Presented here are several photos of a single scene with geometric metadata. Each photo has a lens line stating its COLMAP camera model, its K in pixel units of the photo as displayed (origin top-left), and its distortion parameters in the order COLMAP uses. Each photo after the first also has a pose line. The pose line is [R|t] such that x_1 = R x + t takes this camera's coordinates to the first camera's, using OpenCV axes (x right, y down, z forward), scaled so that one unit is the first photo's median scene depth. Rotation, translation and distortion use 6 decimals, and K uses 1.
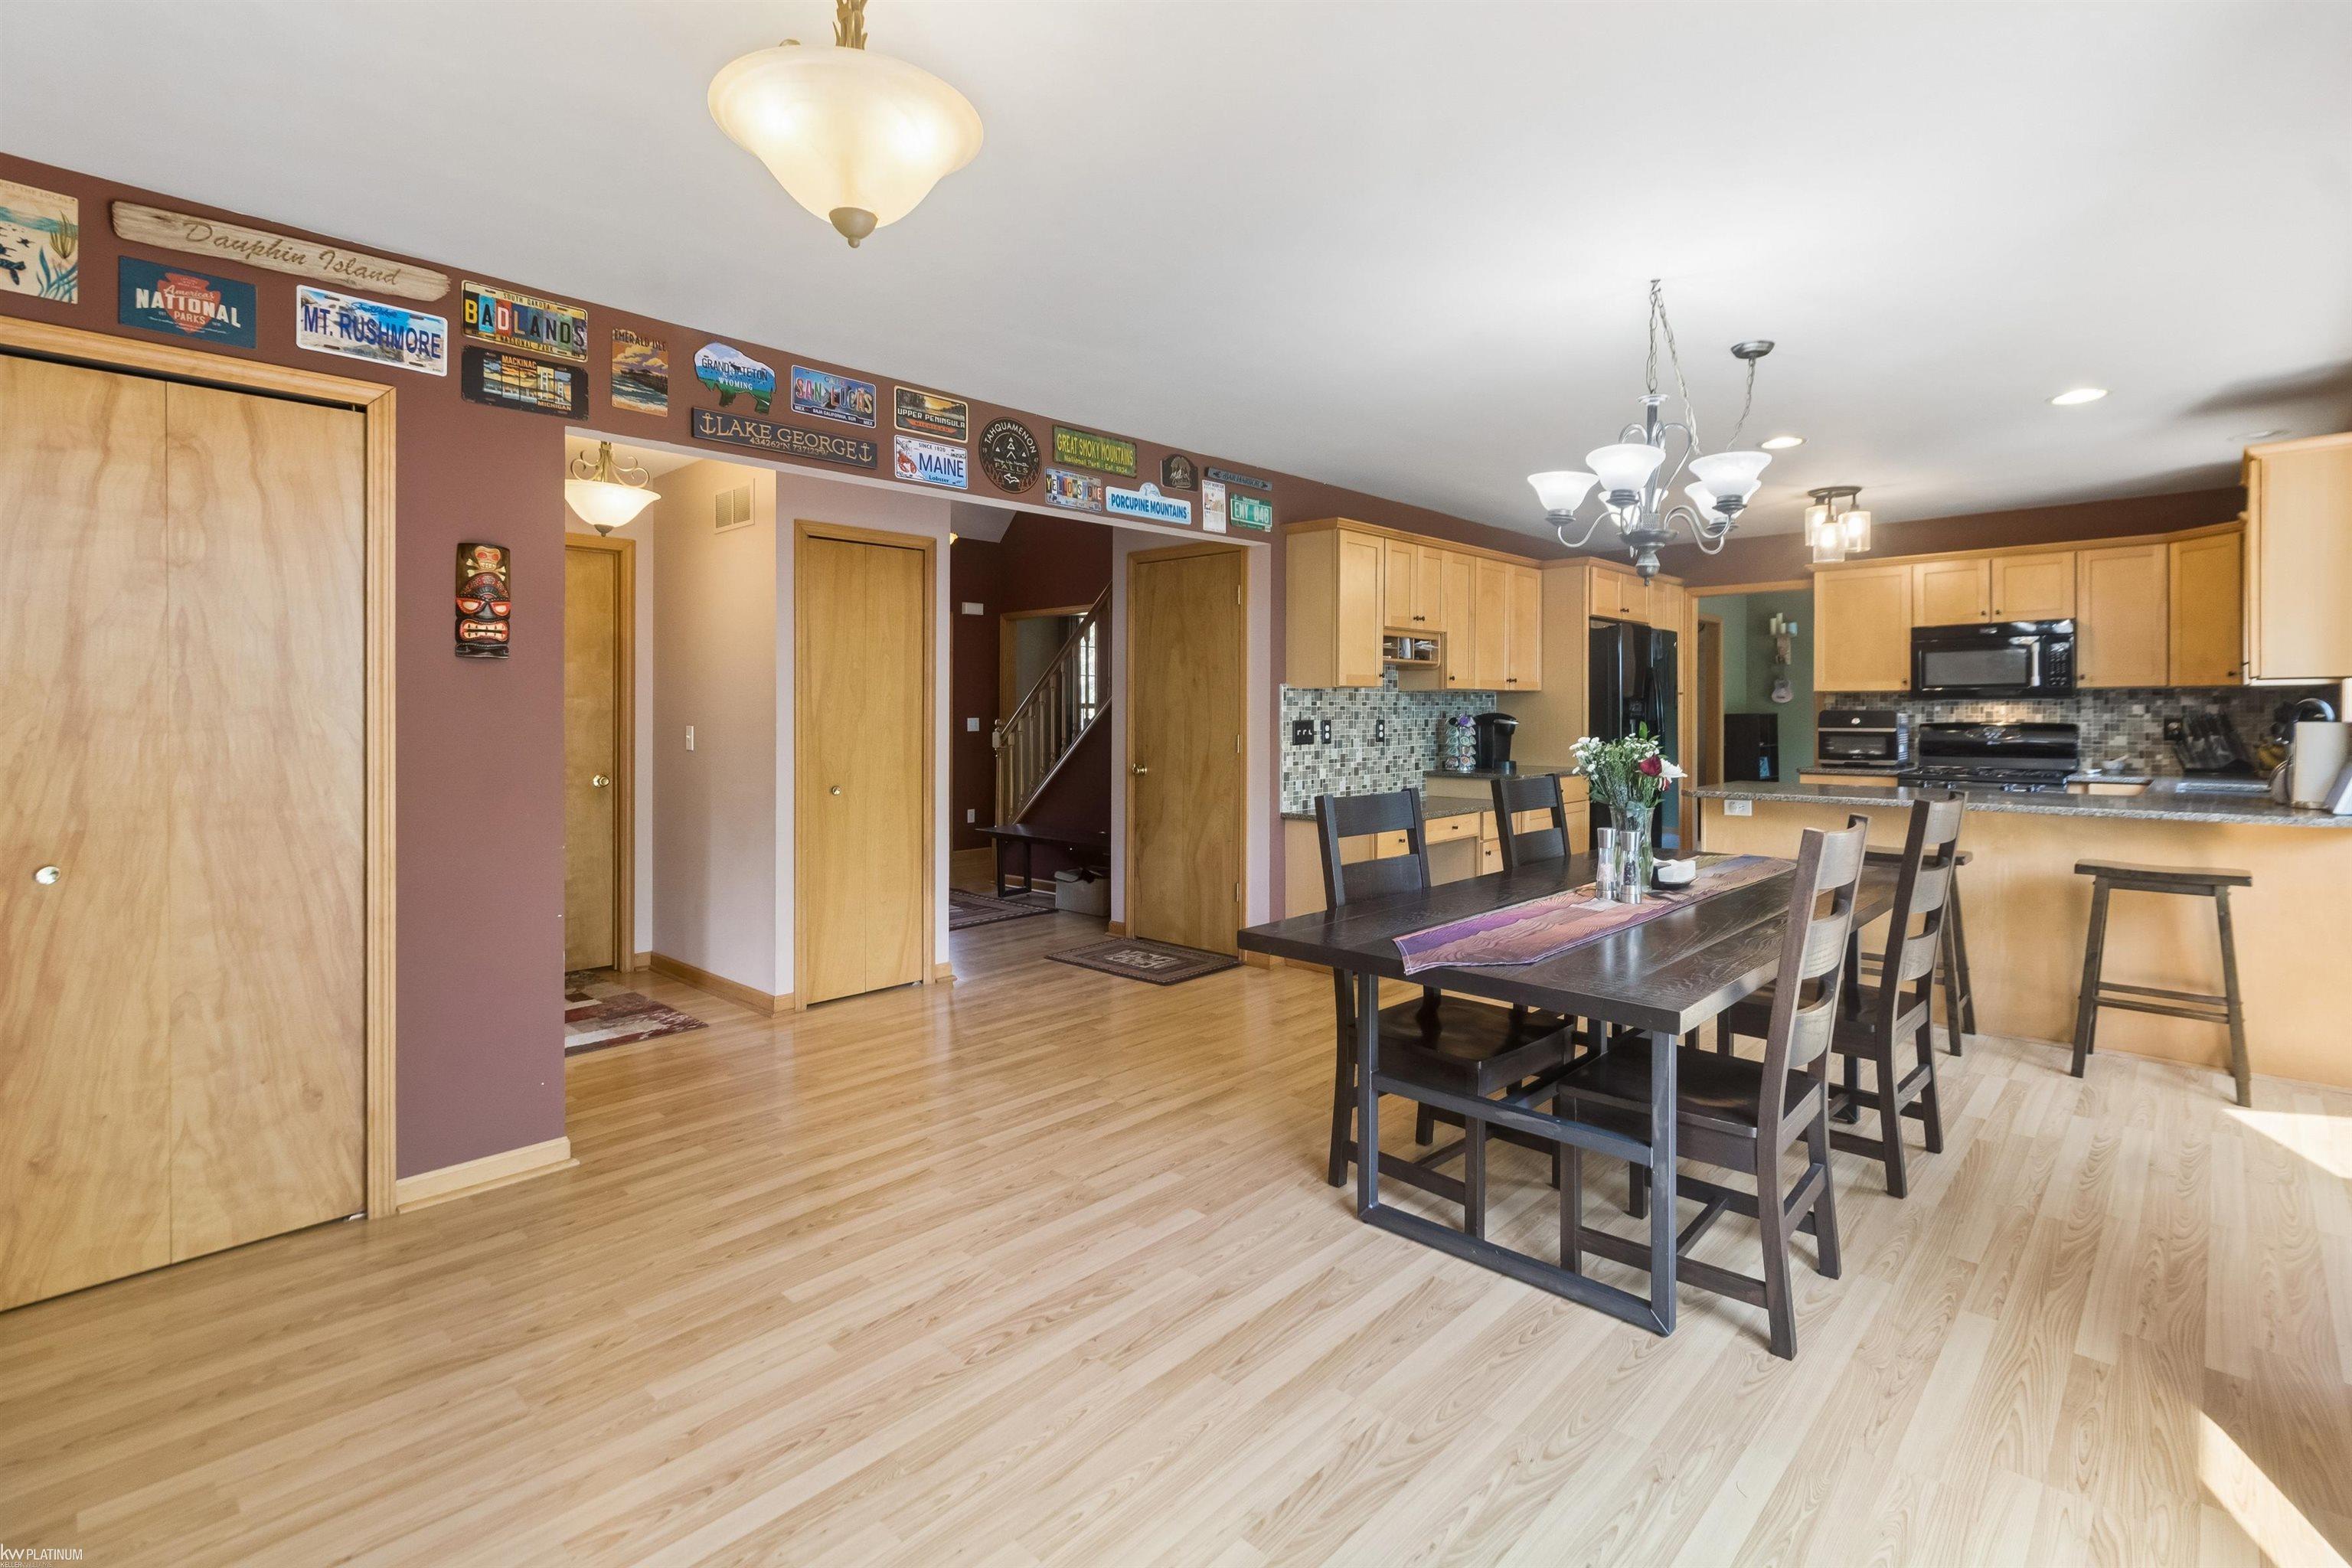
lens RADIAL K [[1097.7, 0, 1173.4], [0, 1097.7, 720.0], [0, 0, 1]] dist [0.007243, 0.001668]
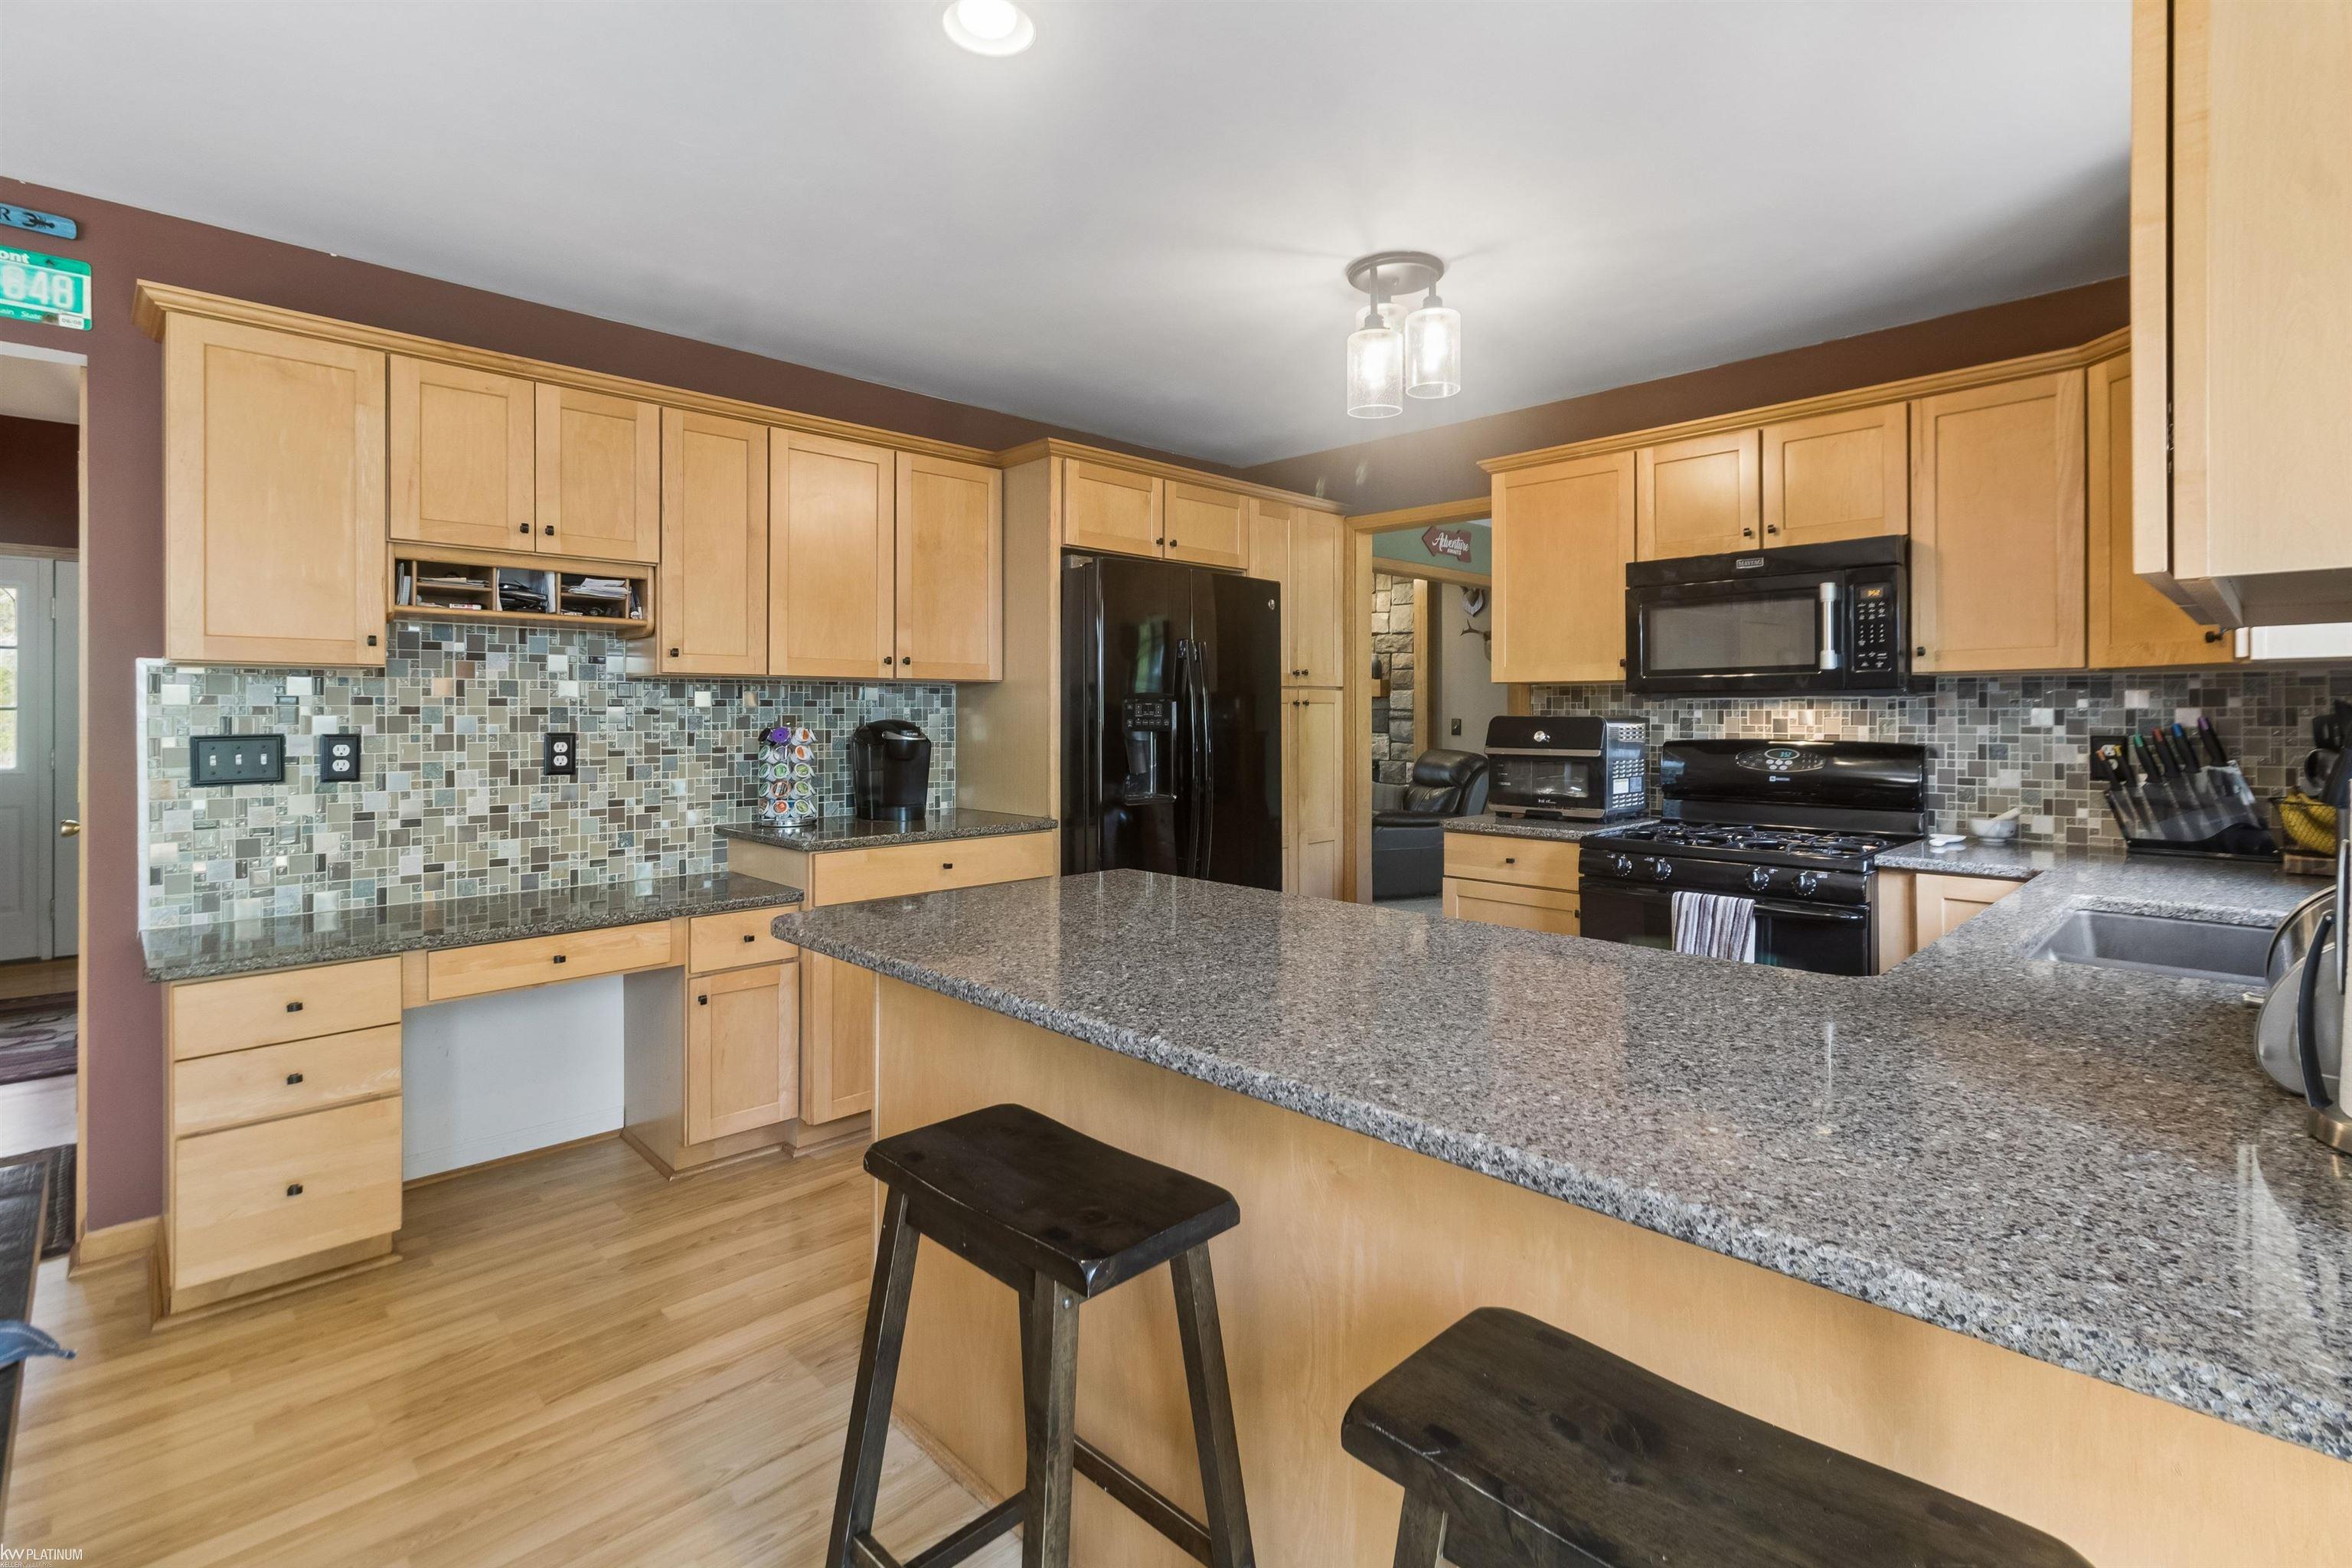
lens RADIAL K [[1097.7, 0, 1171.6], [0, 1097.7, 715.9], [0, 0, 1]] dist [0.007243, 0.001668]
pose [[0.999216, 0.002519, -0.039519, 0.524360], [-0.002779, 0.999975, -0.006517, -0.005970], [0.039501, 0.006621, 0.999198, 0.509941]]
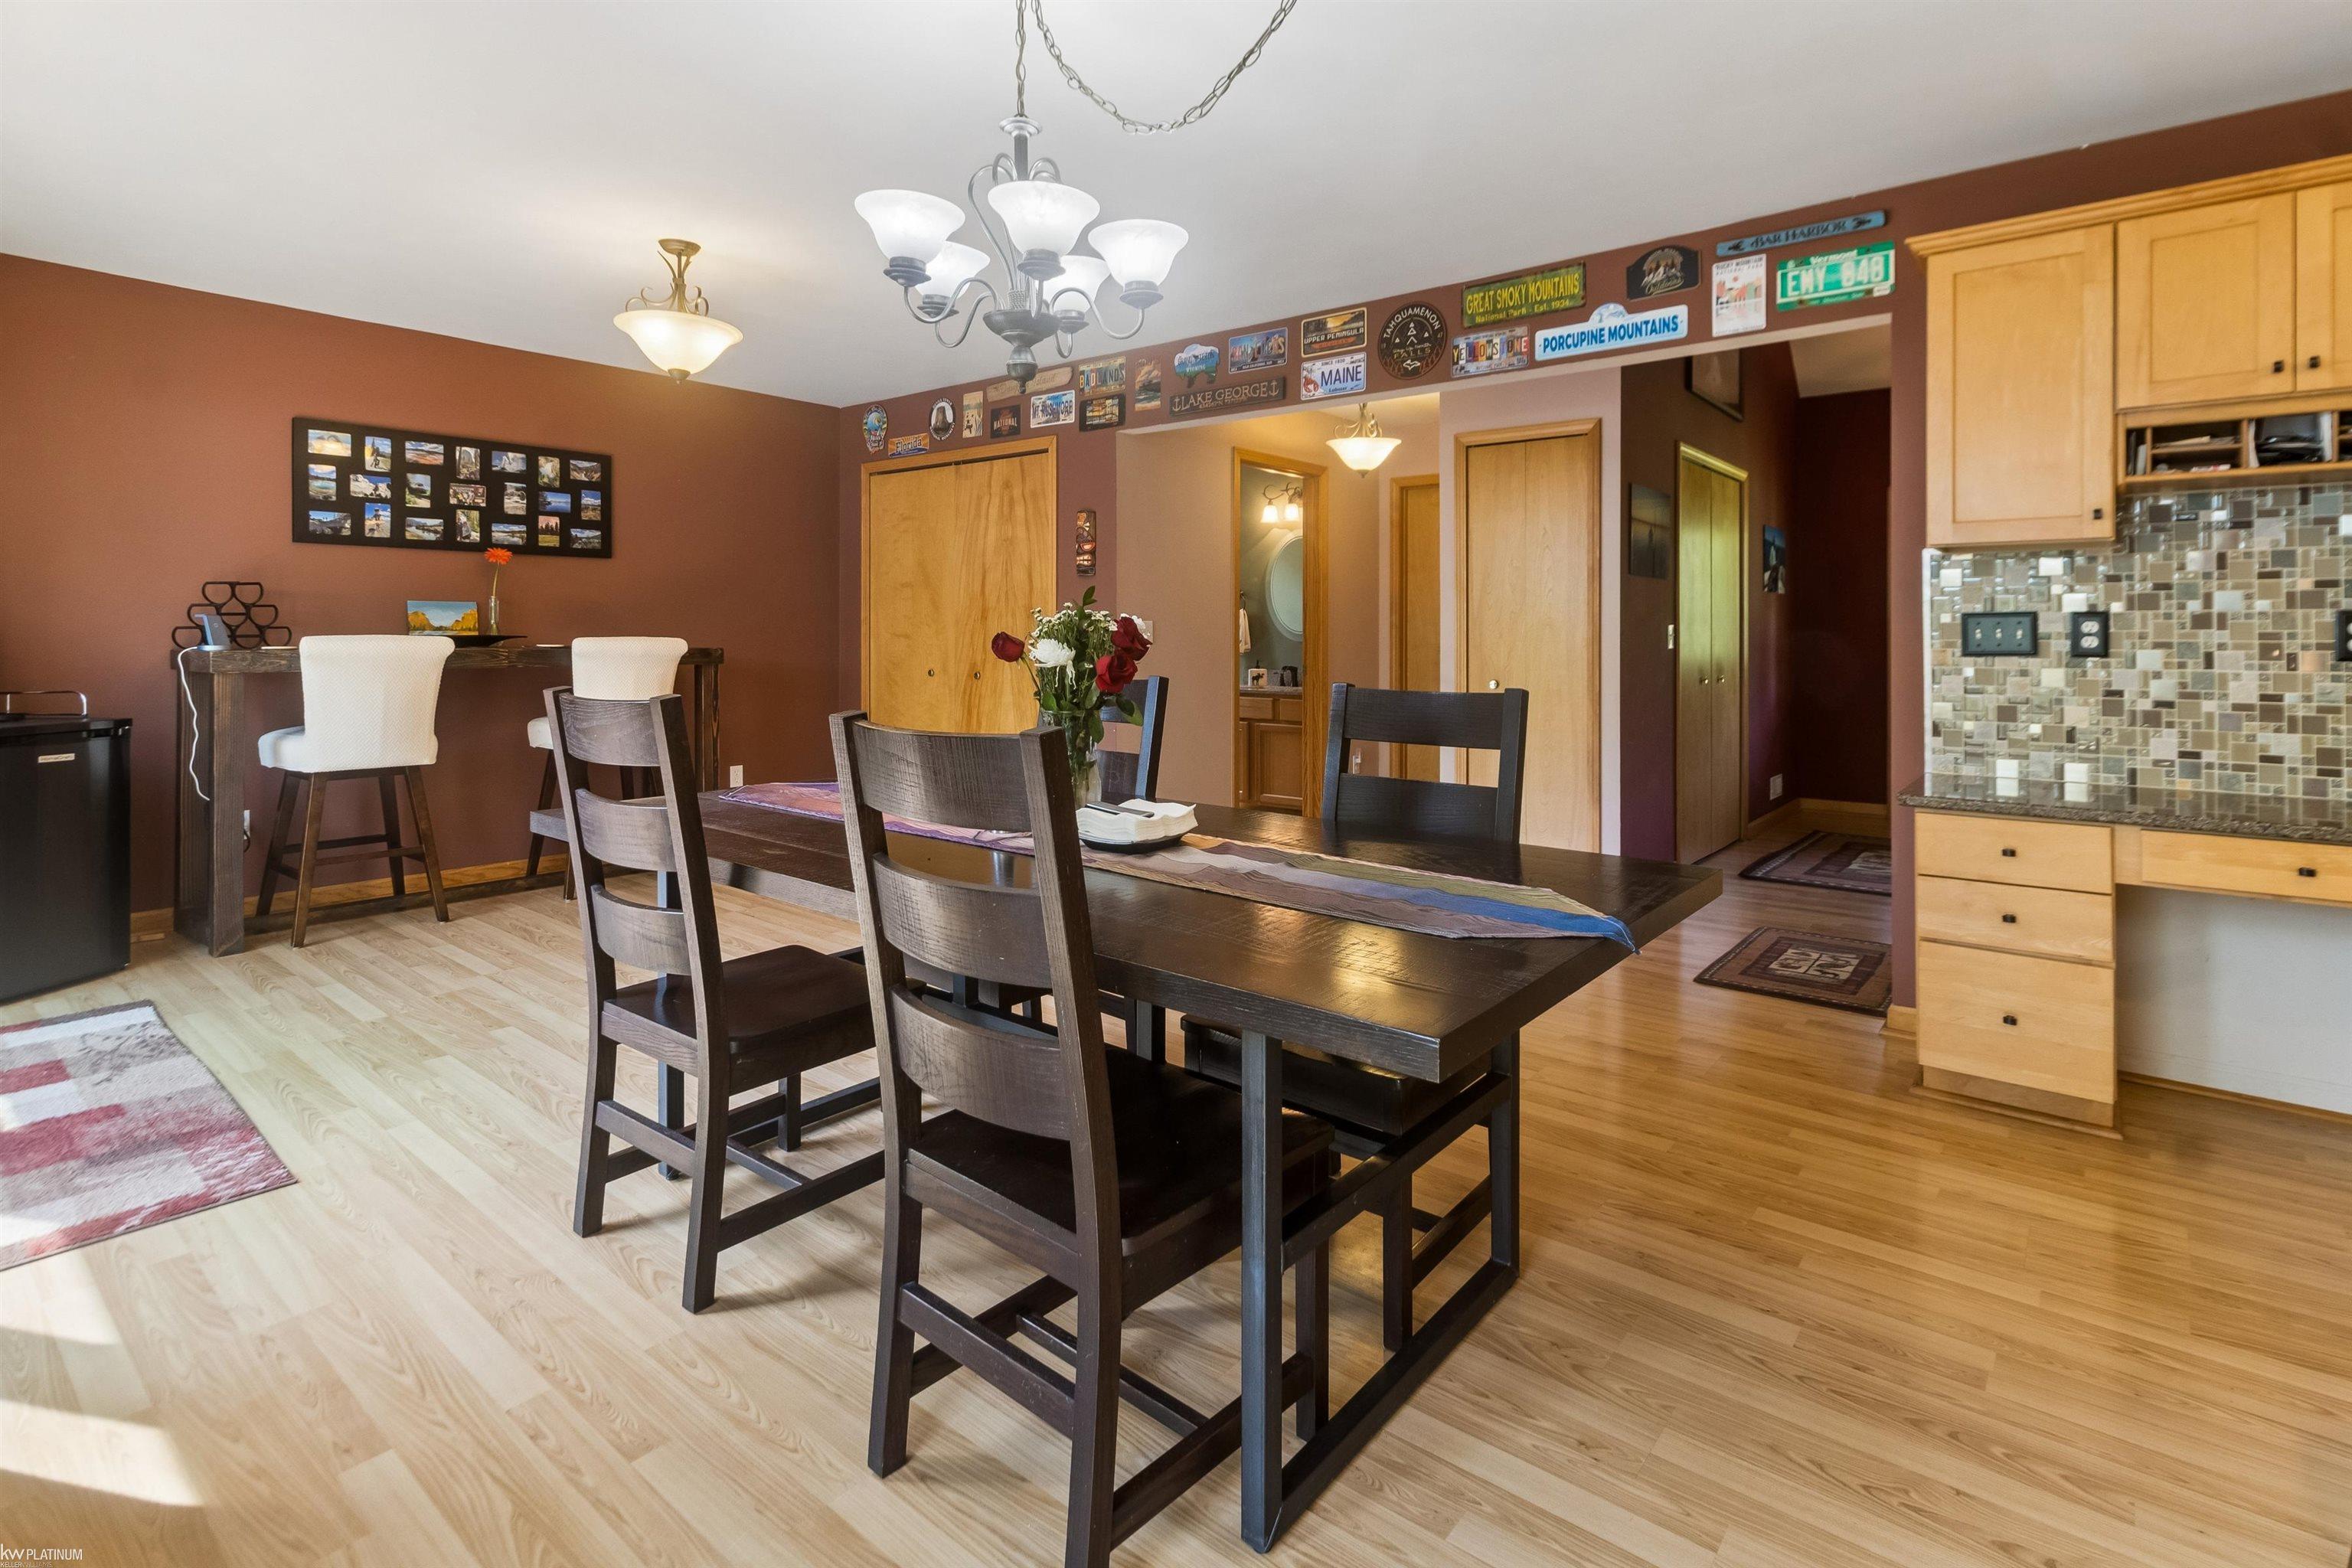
lens RADIAL K [[1097.7, 0, 1242.5], [0, 1097.7, 632.4], [0, 0, 1]] dist [0.007243, 0.001668]
pose [[0.111617, 0.004243, -0.993742, 0.592350], [-0.013247, 0.999908, 0.002781, 0.013191], [0.993663, 0.012854, 0.111663, 0.545467]]
